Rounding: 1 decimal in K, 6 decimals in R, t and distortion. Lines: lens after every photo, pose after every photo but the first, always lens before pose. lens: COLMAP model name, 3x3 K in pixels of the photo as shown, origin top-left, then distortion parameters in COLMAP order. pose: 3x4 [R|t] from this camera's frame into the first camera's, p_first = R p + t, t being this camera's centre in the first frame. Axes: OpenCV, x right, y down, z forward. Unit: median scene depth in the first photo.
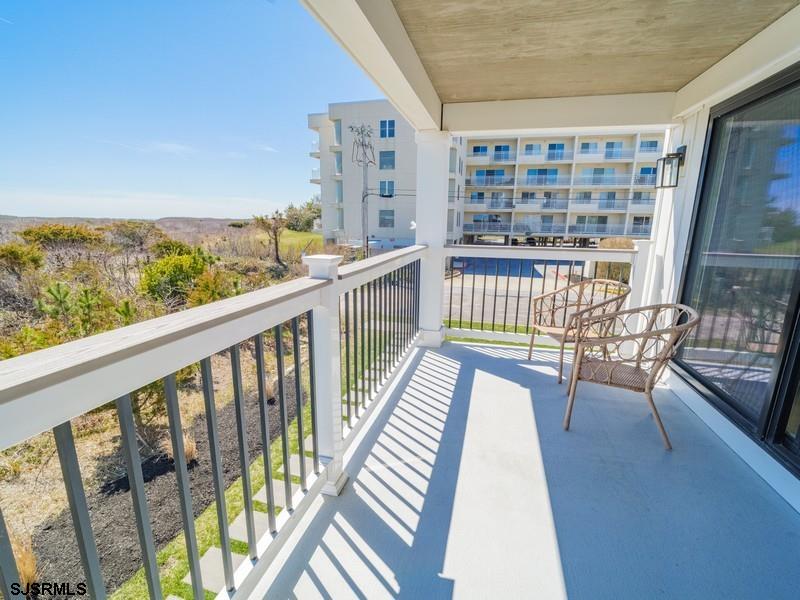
lens RADIAL K [[367.7, 0, 397.2], [0, 367.7, 296.9], [0, 0, 1]] dist [-0.006728, -0.000230]
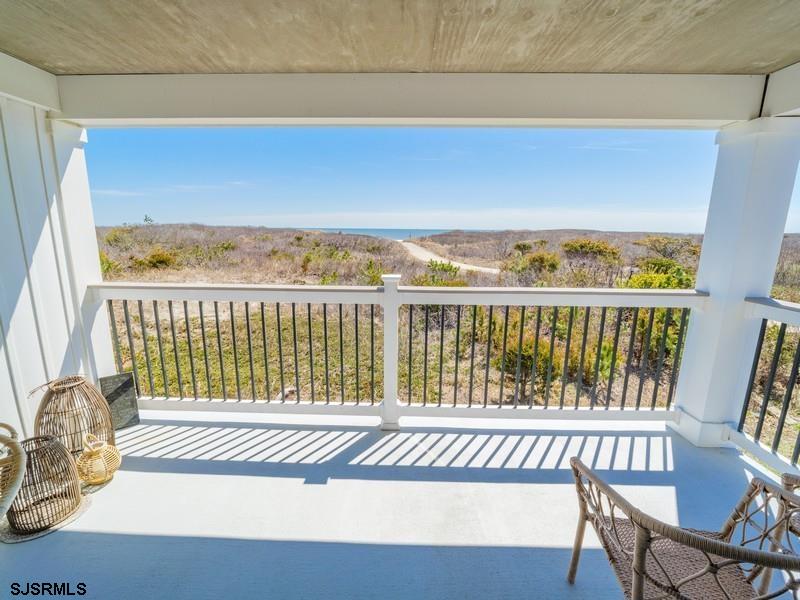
lens RADIAL K [[361.9, 0, 400.0], [0, 361.9, 300.0], [0, 0, 1]] dist [0.004057, -0.000223]
pose [[0.231007, 0.180640, -0.956036, 0.919211], [-0.202575, 0.970009, 0.134332, -0.159503], [0.951630, 0.162637, 0.260672, 0.443285]]
